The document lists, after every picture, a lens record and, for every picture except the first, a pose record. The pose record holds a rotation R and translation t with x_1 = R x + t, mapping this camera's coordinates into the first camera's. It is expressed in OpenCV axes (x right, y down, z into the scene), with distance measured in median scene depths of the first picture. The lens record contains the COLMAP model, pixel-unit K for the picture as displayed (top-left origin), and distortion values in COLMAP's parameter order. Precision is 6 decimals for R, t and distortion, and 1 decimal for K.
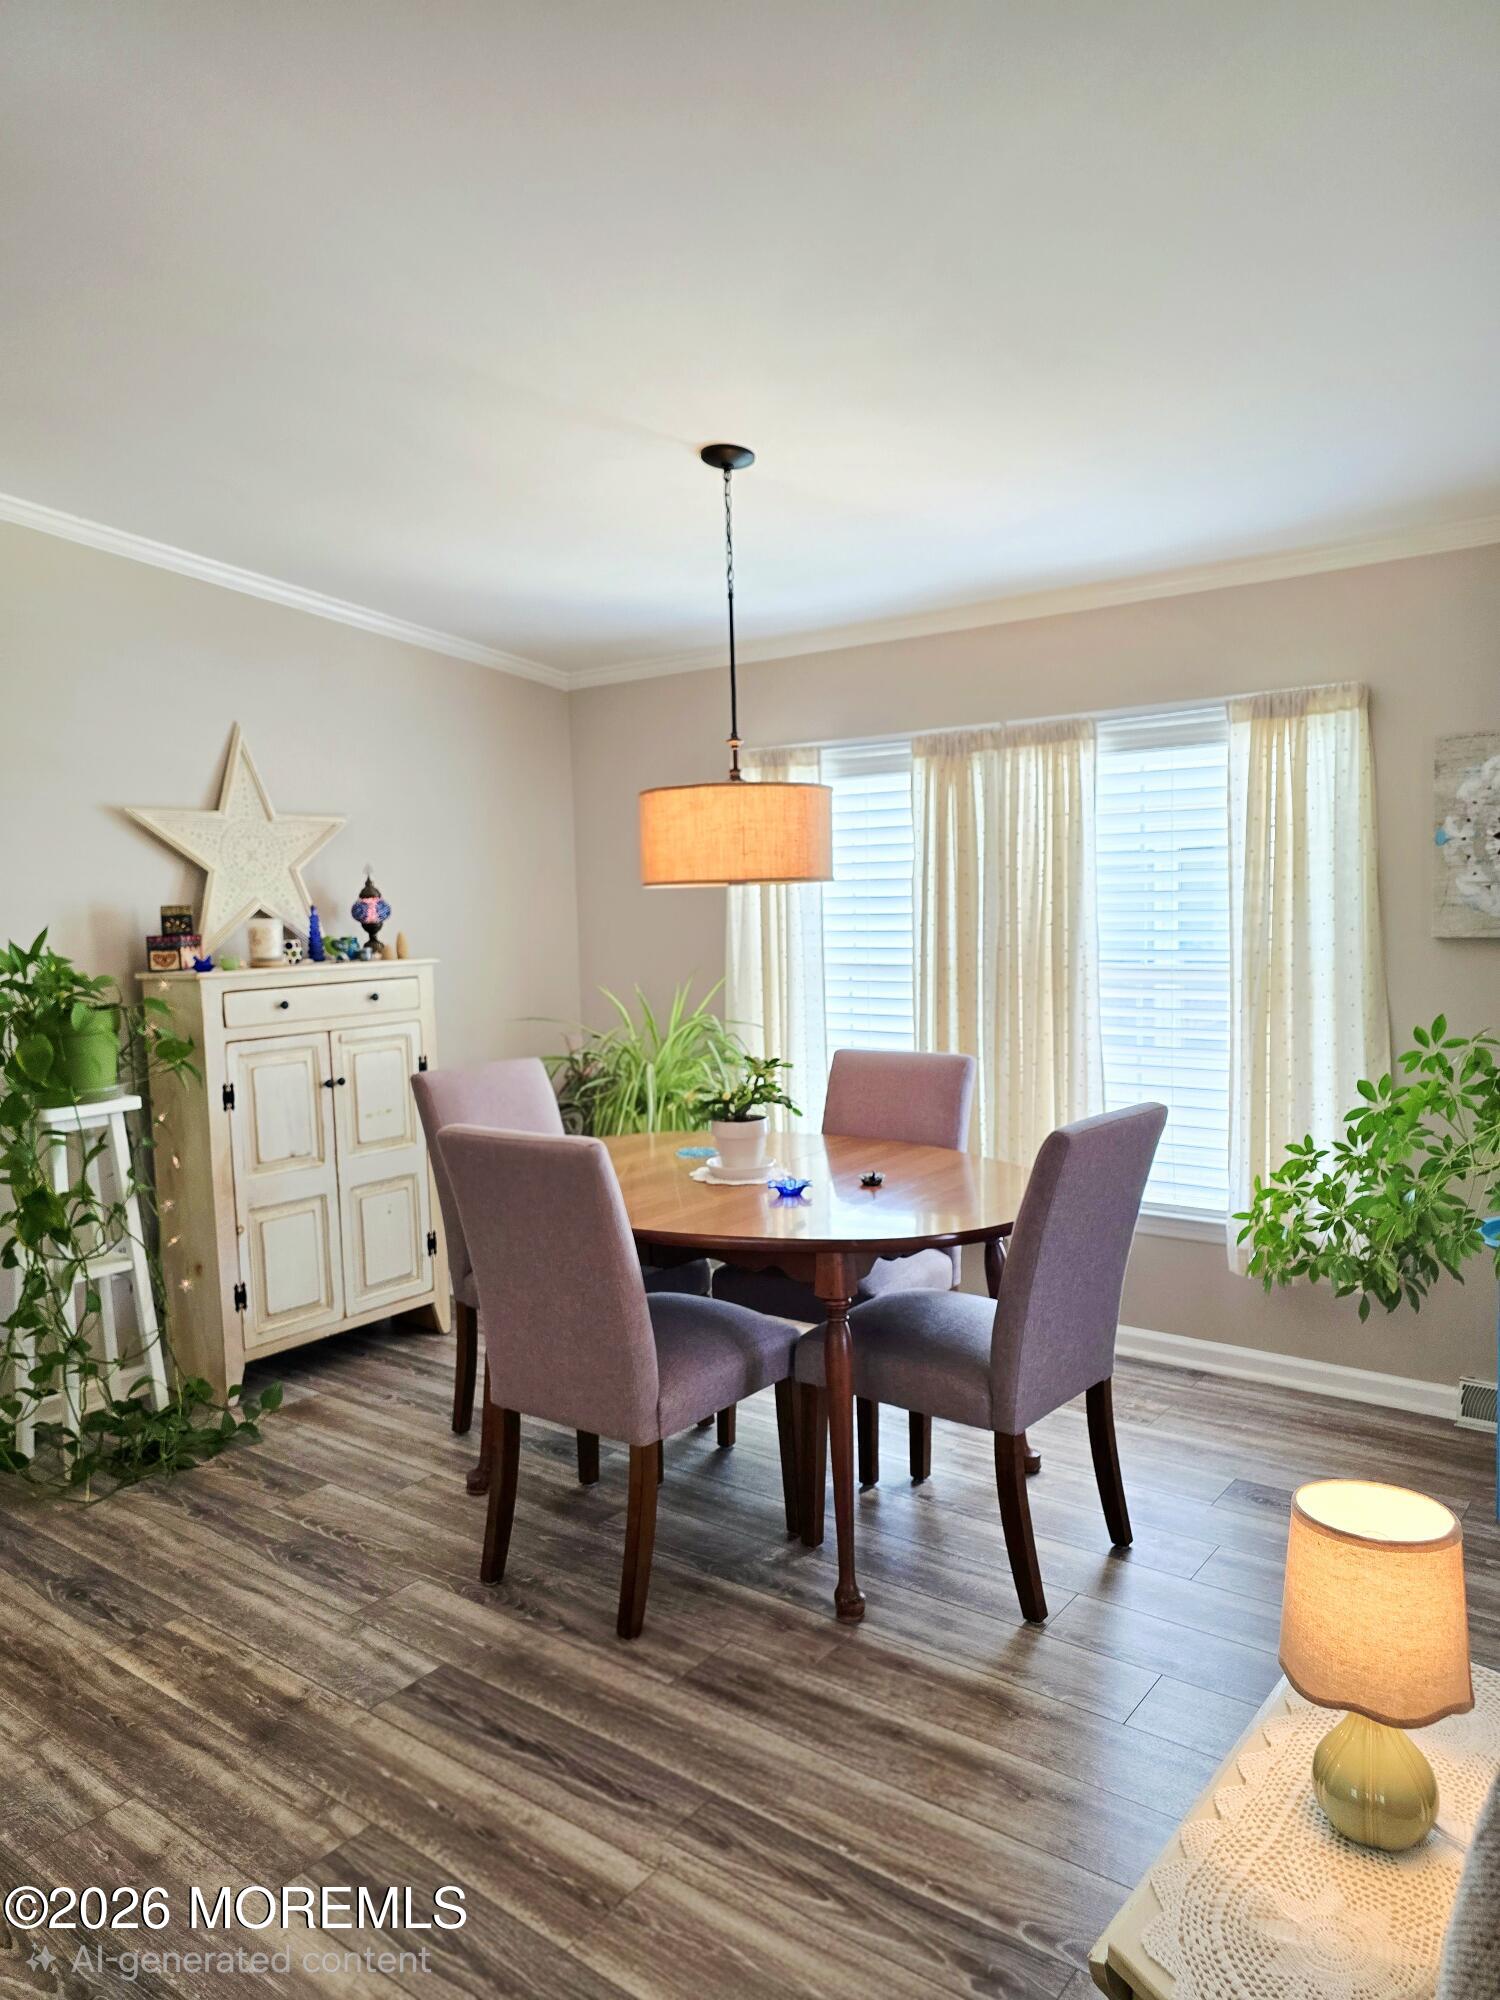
lens RADIAL K [[1345.7, 0, 752.6], [0, 1345.7, 1011.9], [0, 0, 1]] dist [0.045151, -0.000336]
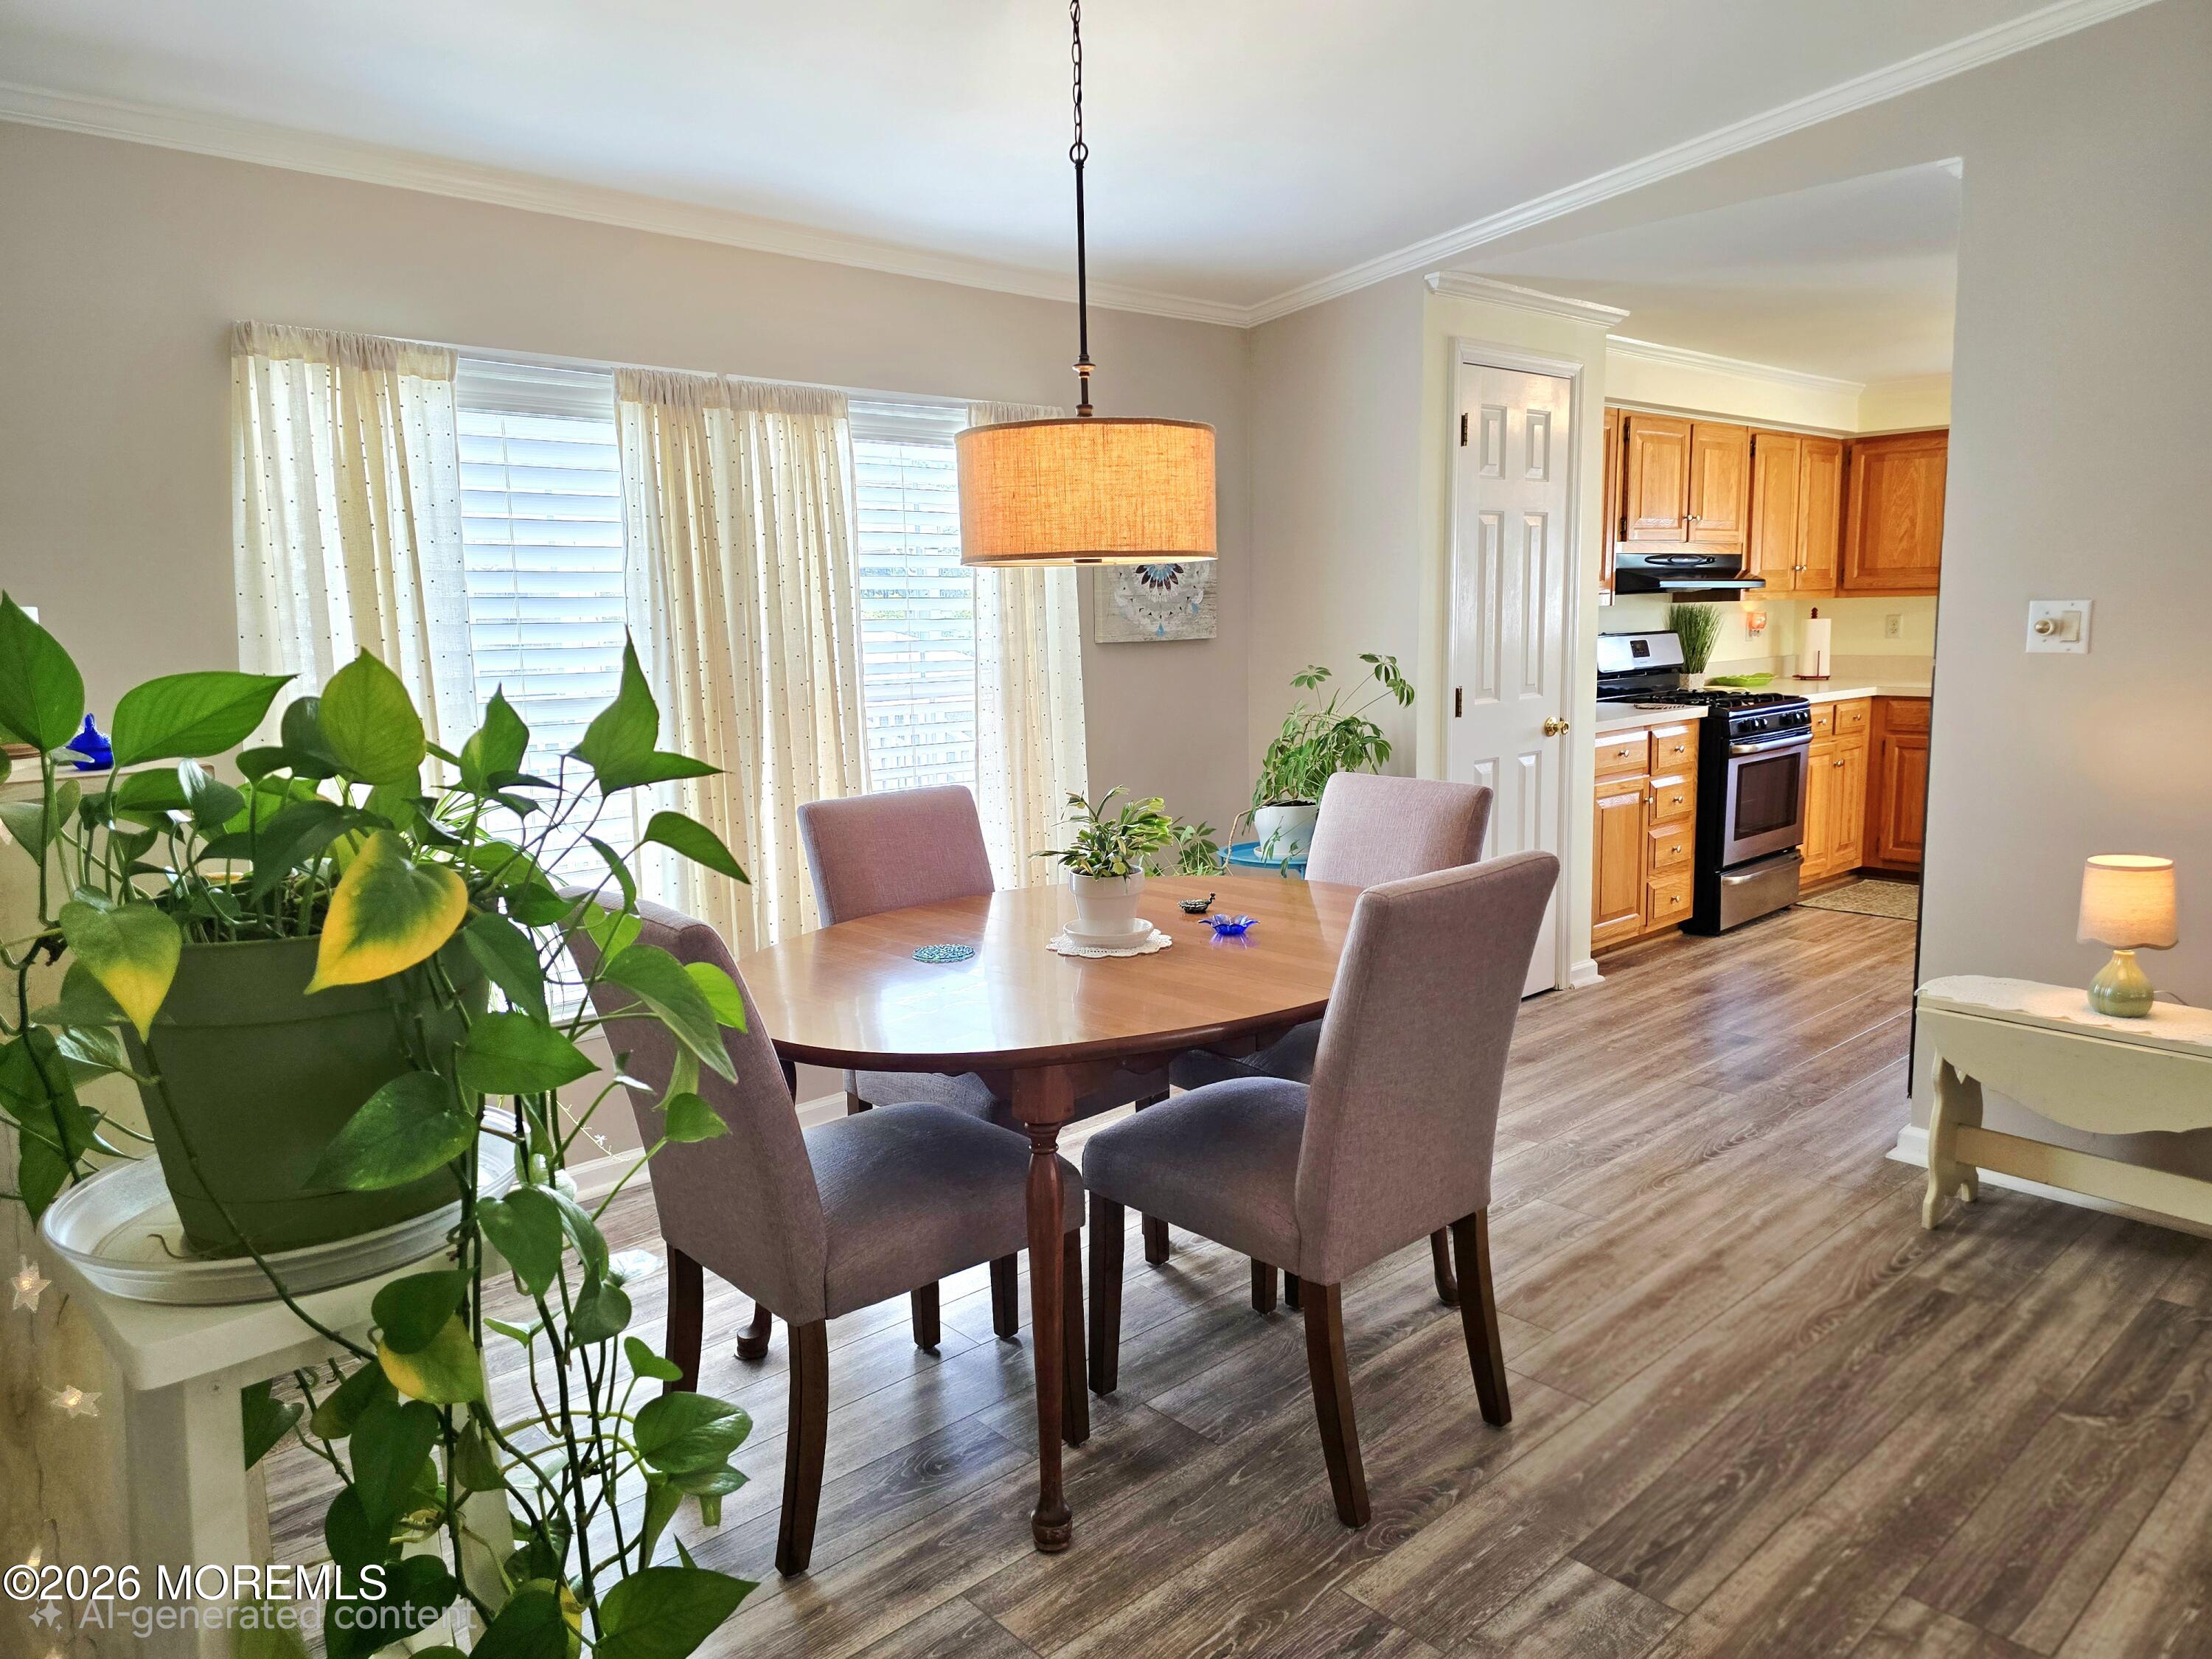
lens RADIAL K [[1488.4, 0, 1110.6], [0, 1488.4, 817.9], [0, 0, 1]] dist [0.045151, -0.000336]
pose [[0.180285, -0.111818, 0.977238, -0.666307], [0.101882, 0.990296, 0.094516, -0.023000], [-0.978324, 0.082523, 0.189928, 0.669467]]
